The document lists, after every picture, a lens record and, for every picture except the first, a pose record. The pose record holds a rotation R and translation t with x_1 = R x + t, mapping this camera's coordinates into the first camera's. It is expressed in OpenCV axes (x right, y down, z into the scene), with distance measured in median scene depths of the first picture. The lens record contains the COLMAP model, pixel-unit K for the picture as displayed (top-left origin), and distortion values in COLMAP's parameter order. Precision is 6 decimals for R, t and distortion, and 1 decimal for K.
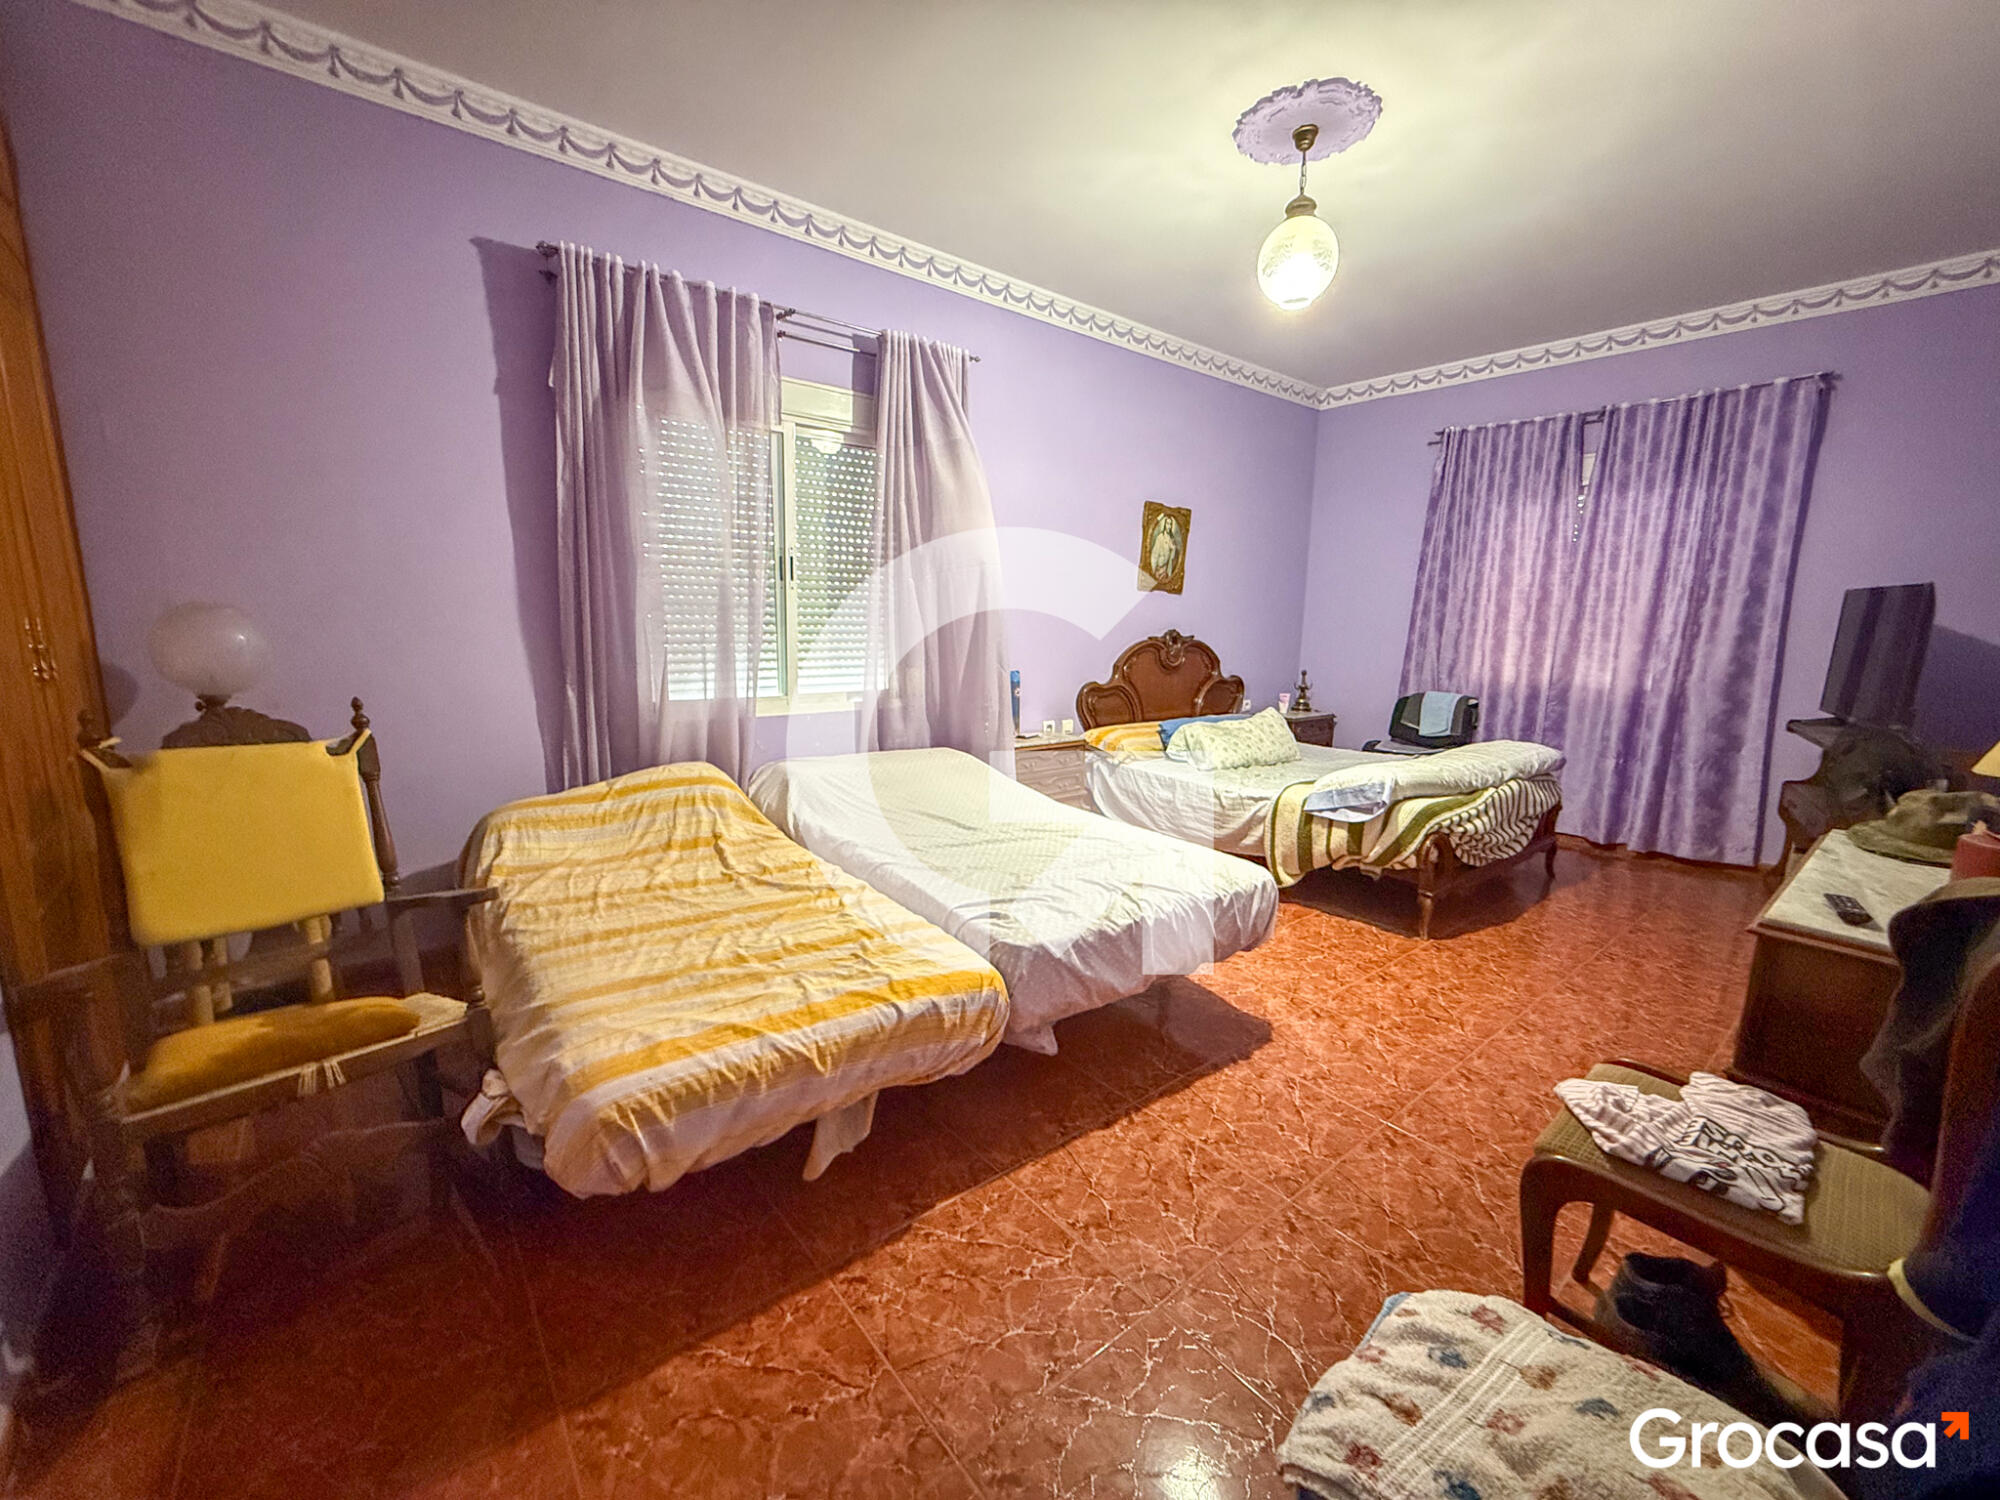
lens RADIAL K [[800.6, 0, 1003.2], [0, 800.6, 752.6], [0, 0, 1]] dist [-0.001558, -0.000330]
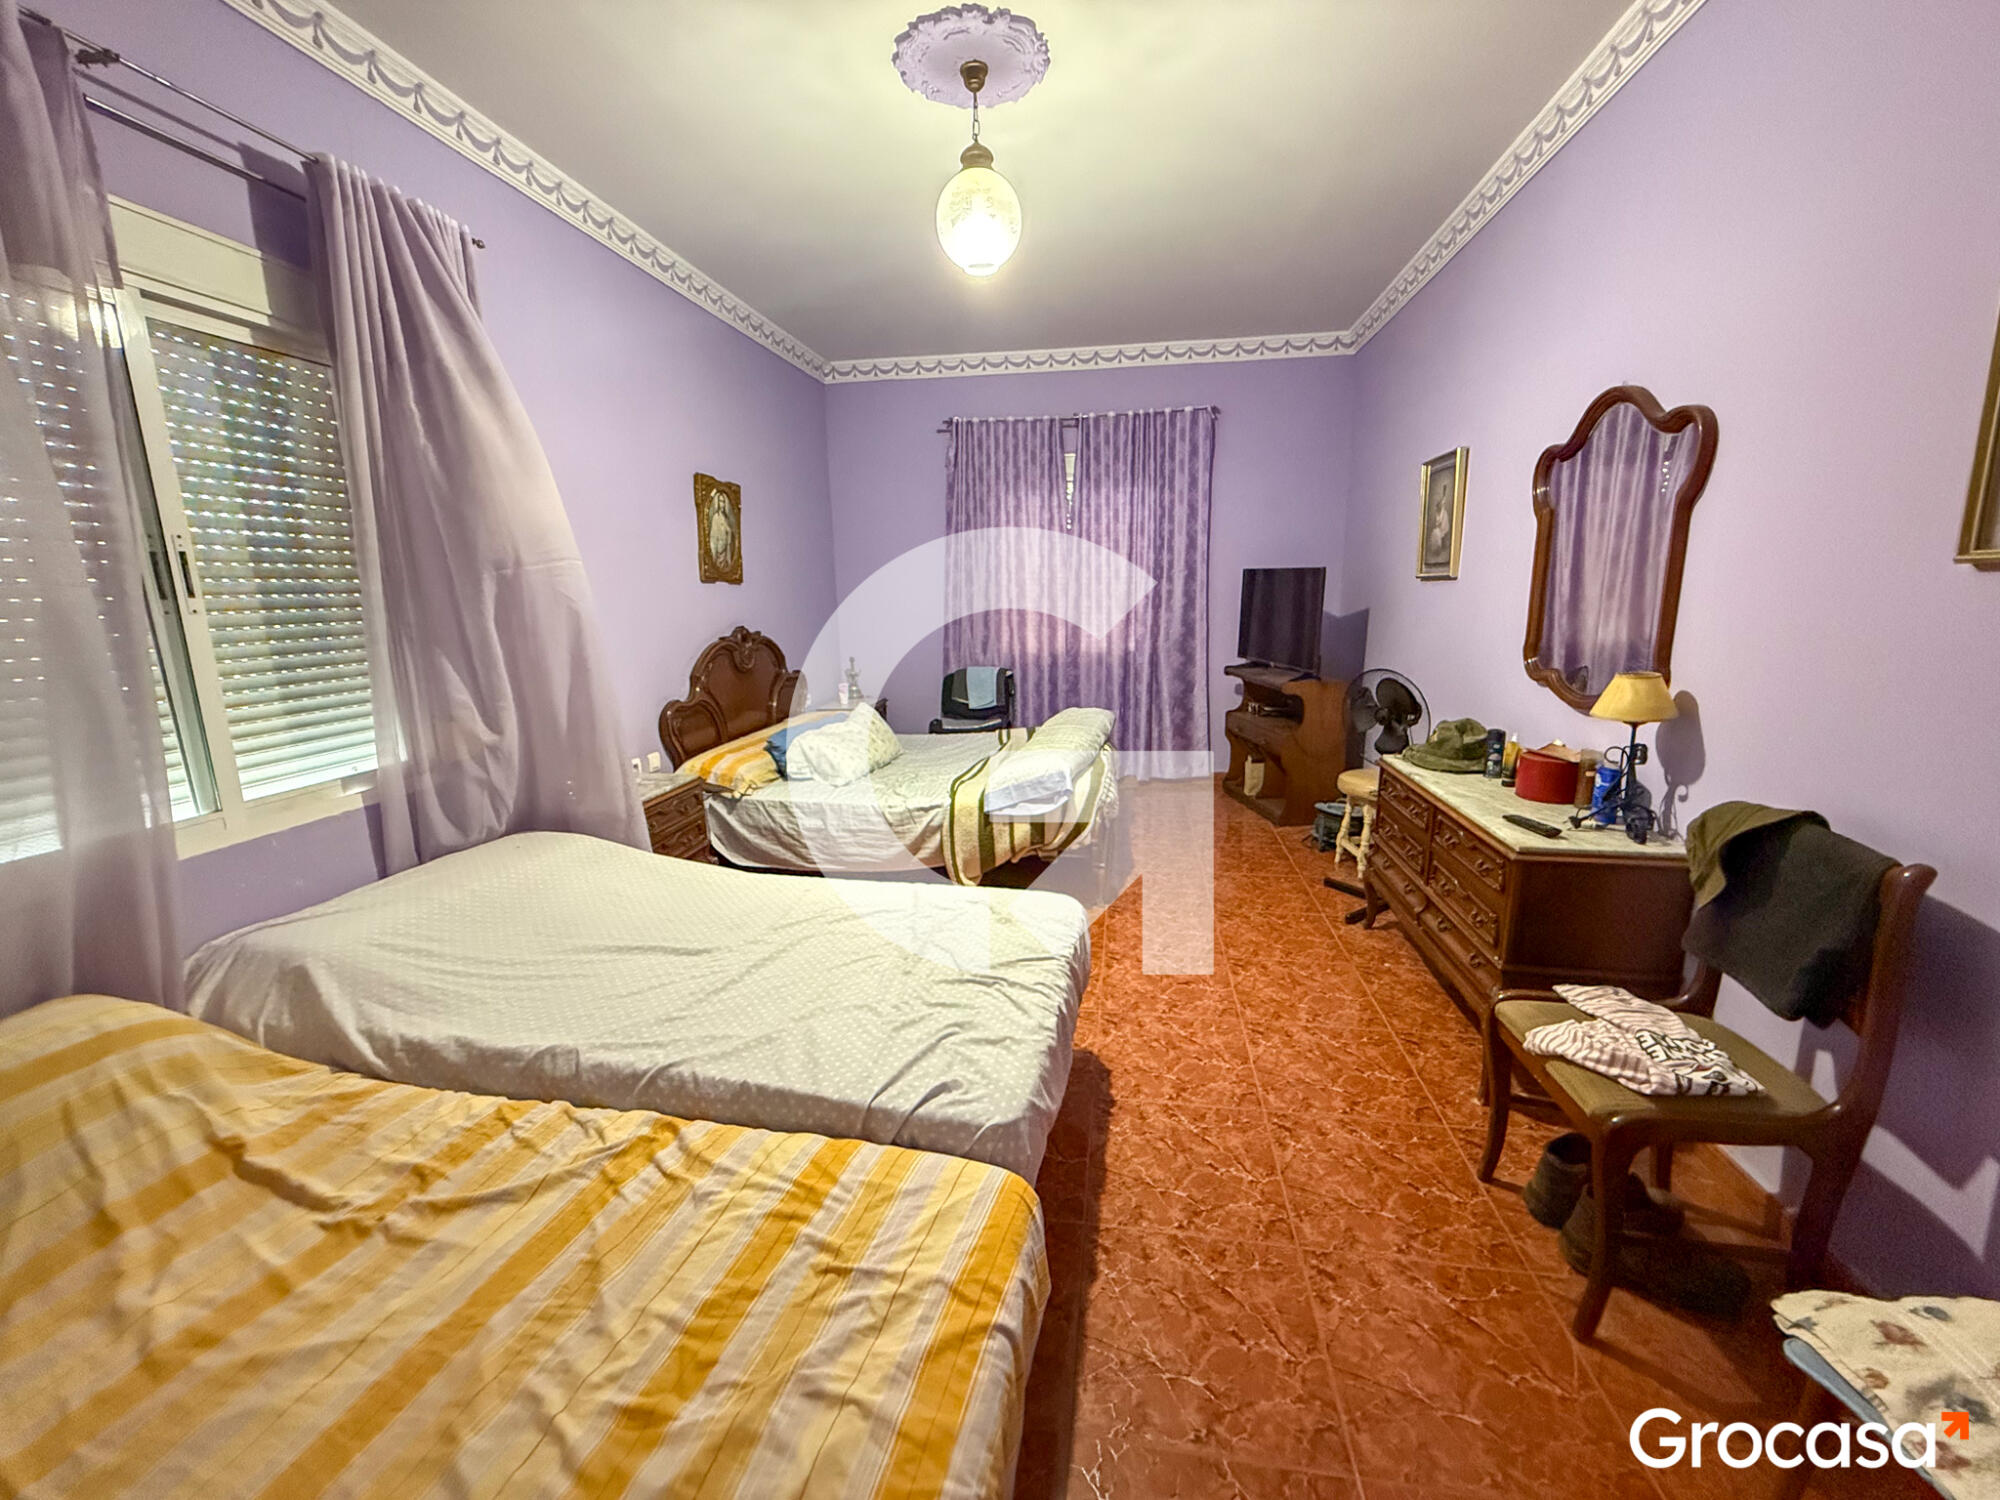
lens RADIAL K [[796.4, 0, 997.4], [0, 796.4, 749.8], [0, 0, 1]] dist [0.000209, -0.000094]
pose [[0.745307, -0.167484, 0.645342, -0.210759], [0.144832, 0.985491, 0.088495, -0.080583], [-0.650800, 0.027510, 0.758750, 0.243718]]
